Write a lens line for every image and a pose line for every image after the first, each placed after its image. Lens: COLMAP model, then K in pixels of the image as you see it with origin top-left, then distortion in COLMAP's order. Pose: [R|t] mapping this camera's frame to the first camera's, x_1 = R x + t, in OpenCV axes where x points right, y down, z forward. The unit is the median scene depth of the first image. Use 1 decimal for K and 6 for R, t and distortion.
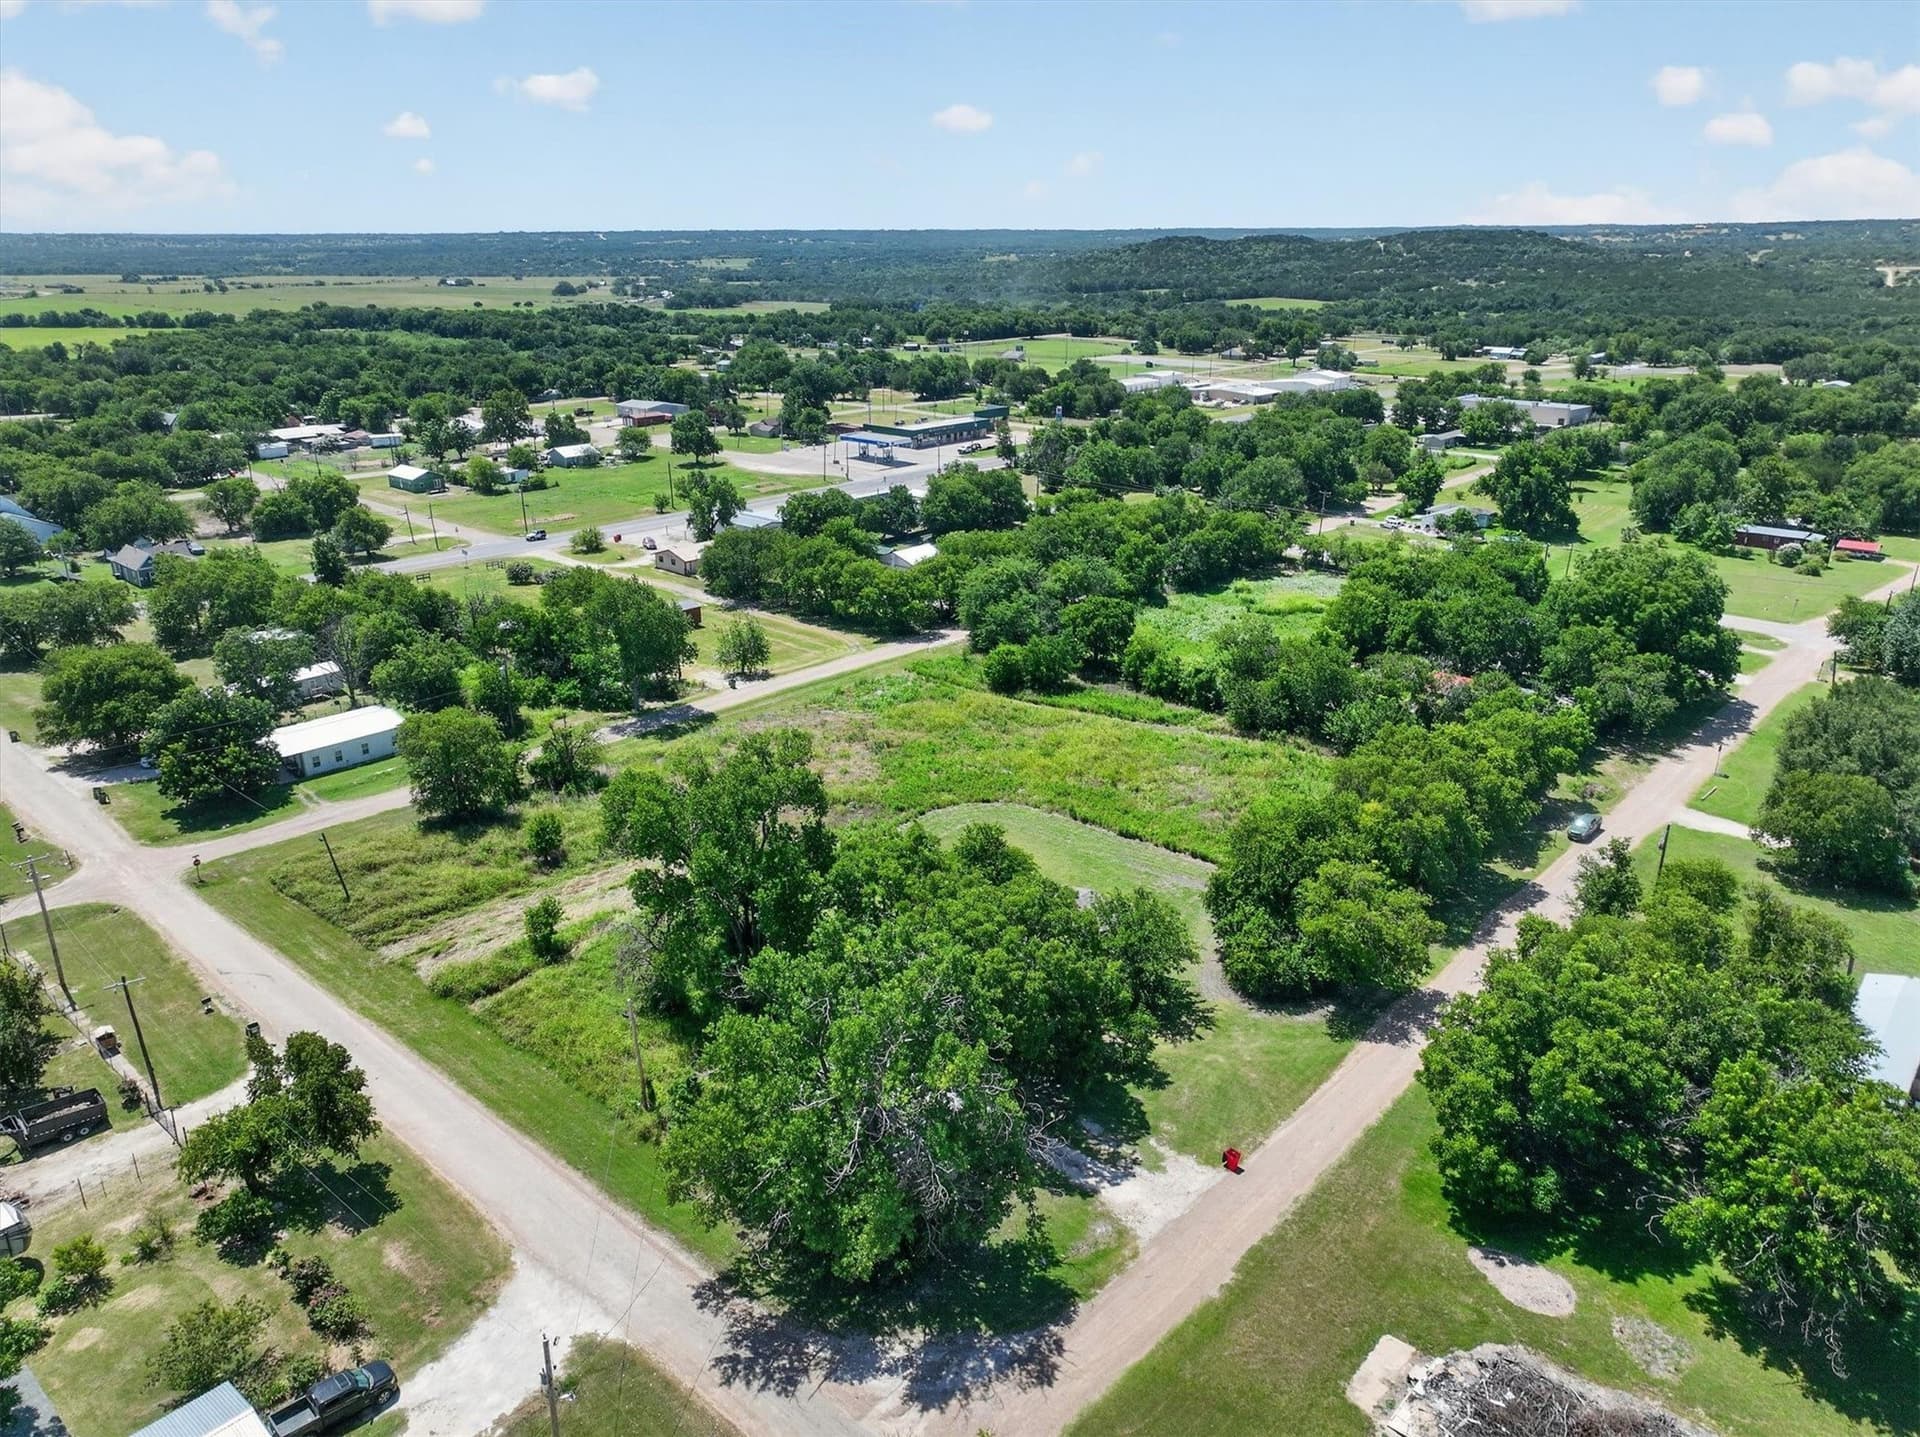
lens RADIAL K [[1348.6, 0, 955.5], [0, 1348.6, 721.0], [0, 0, 1]] dist [-0.001100, 0.017790]
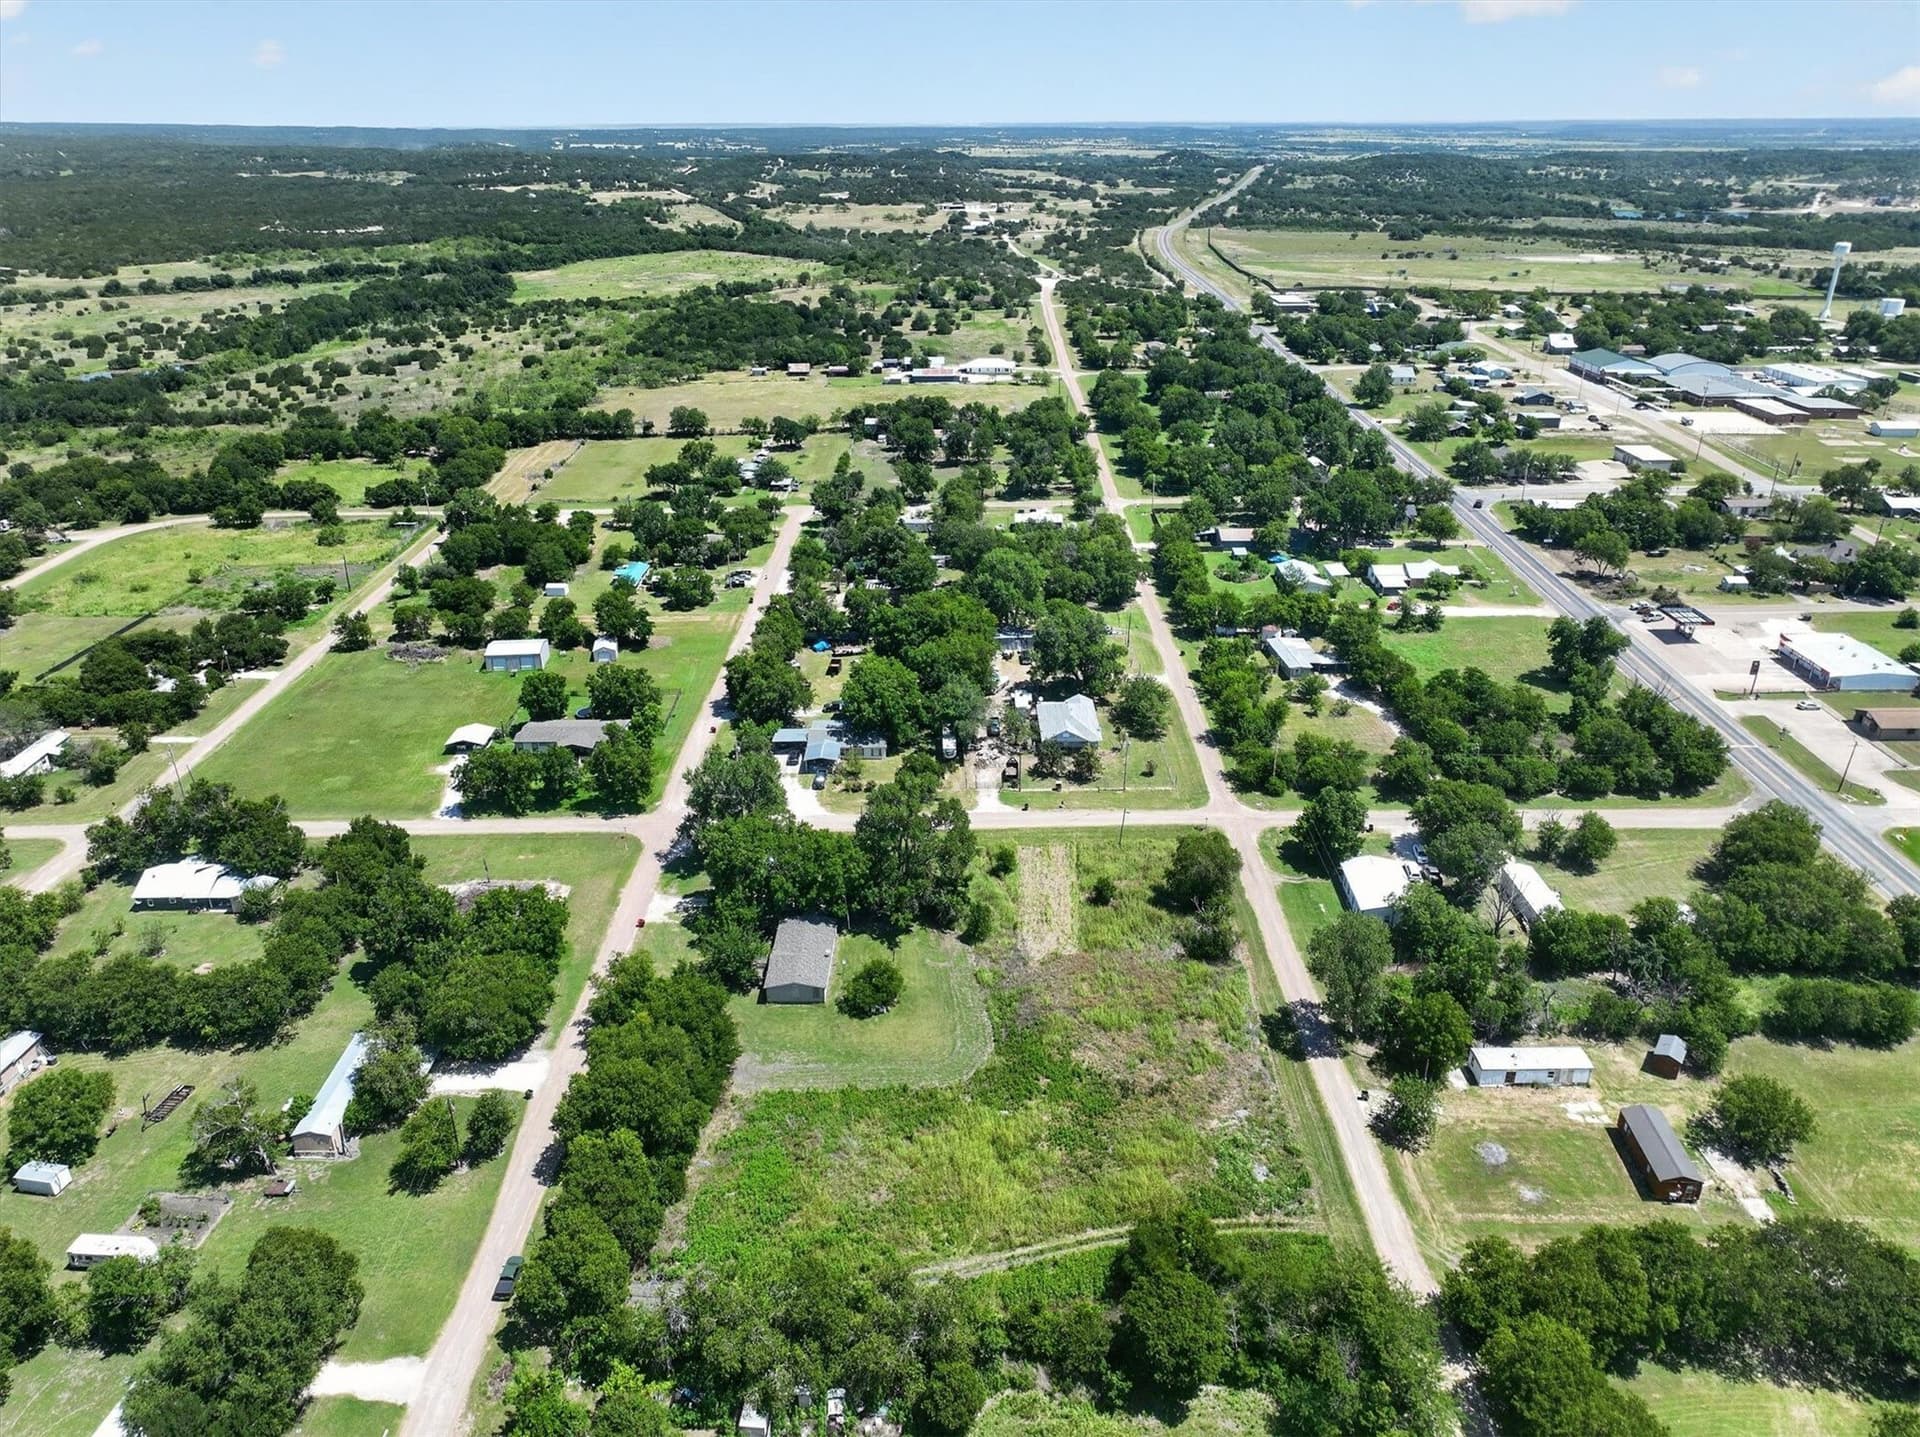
lens RADIAL K [[1348.6, 0, 963.1], [0, 1348.6, 712.5], [0, 0, 1]] dist [-0.001100, 0.017790]
pose [[-0.742799, 0.273508, -0.611100, 0.581787], [-0.222436, 0.760088, 0.610564, -0.789797], [0.631484, 0.589456, -0.503755, 1.196801]]
